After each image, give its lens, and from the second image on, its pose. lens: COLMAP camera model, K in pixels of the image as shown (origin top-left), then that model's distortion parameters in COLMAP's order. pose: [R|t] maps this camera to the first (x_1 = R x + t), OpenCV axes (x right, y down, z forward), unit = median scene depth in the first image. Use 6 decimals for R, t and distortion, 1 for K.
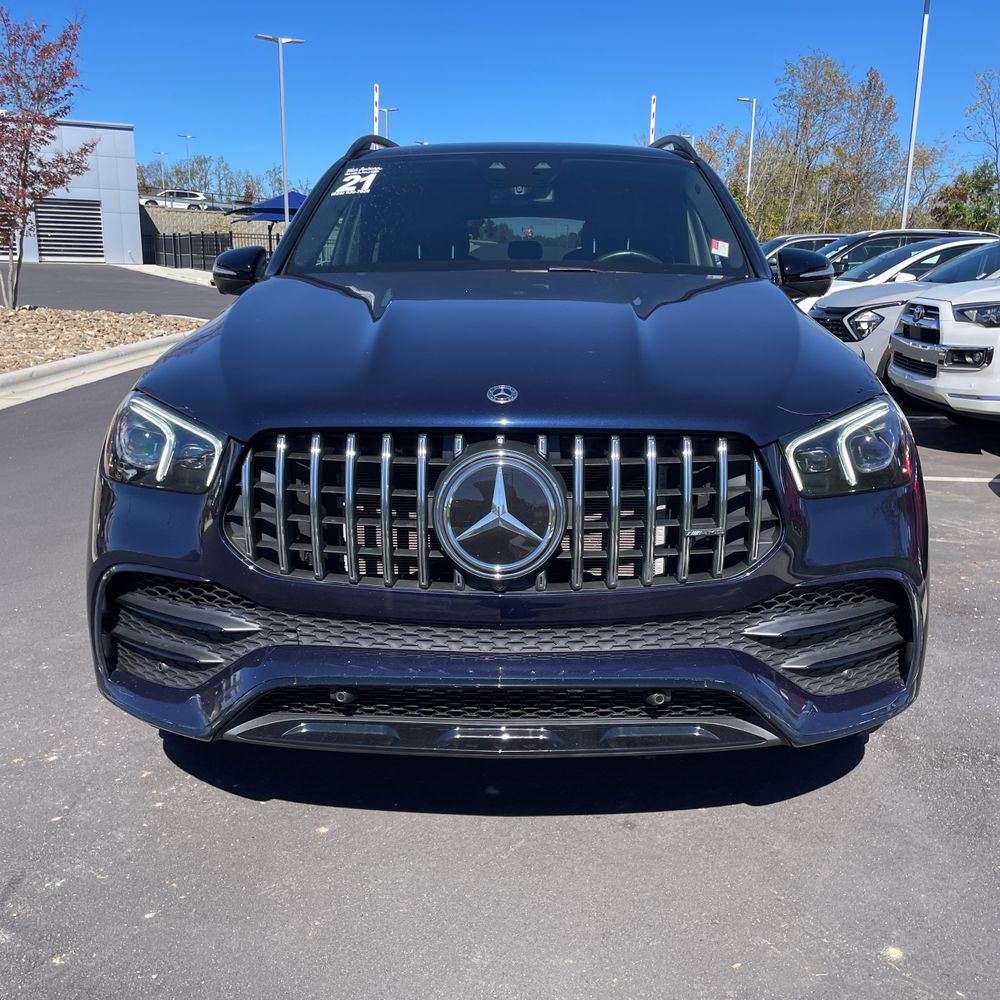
lens RADIAL K [[1014.5, 0, 501.6], [0, 1014.5, 505.4], [0, 0, 1]] dist [0.093869, -0.139387]
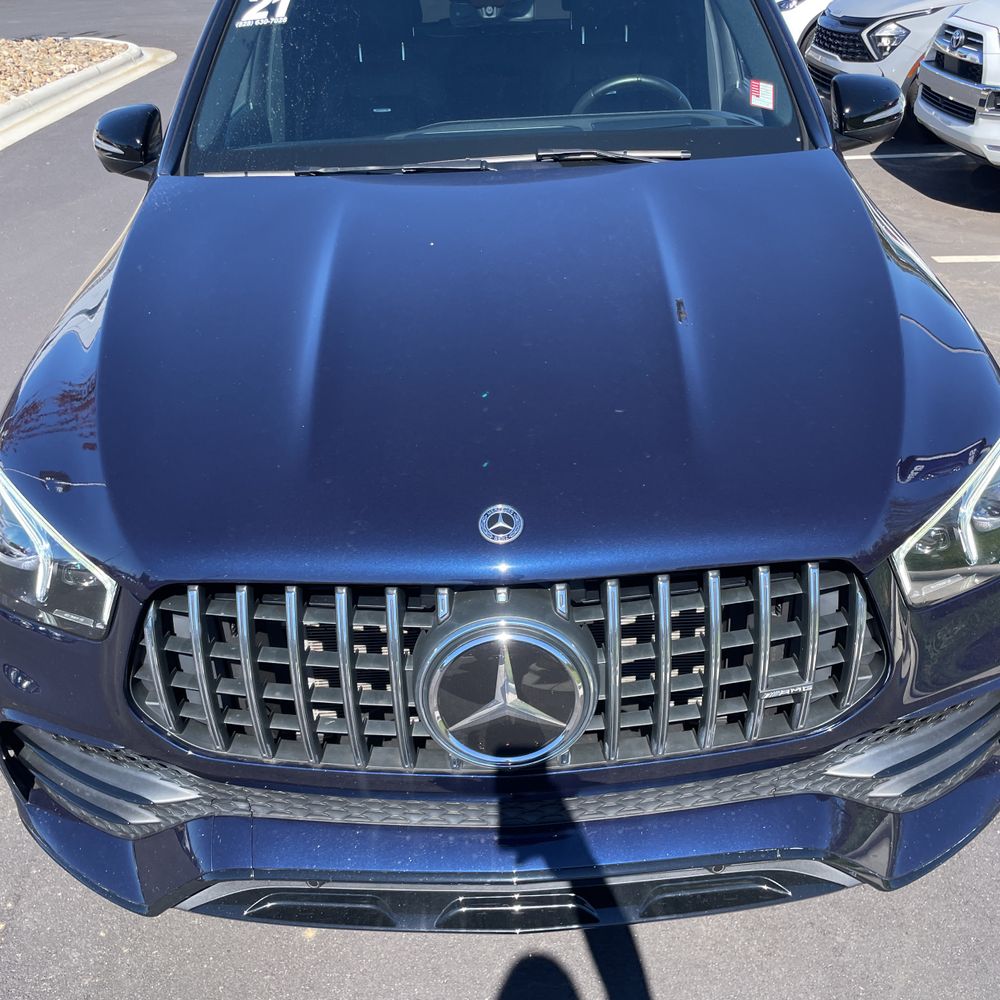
lens RADIAL K [[1011.9, 0, 493.0], [0, 1011.9, 496.3], [0, 0, 1]] dist [0.083381, -0.108025]
pose [[0.998385, -0.056414, 0.006750, -0.007749], [0.052160, 0.957178, 0.284763, -0.309992], [-0.022526, -0.283951, 0.958574, 0.321497]]
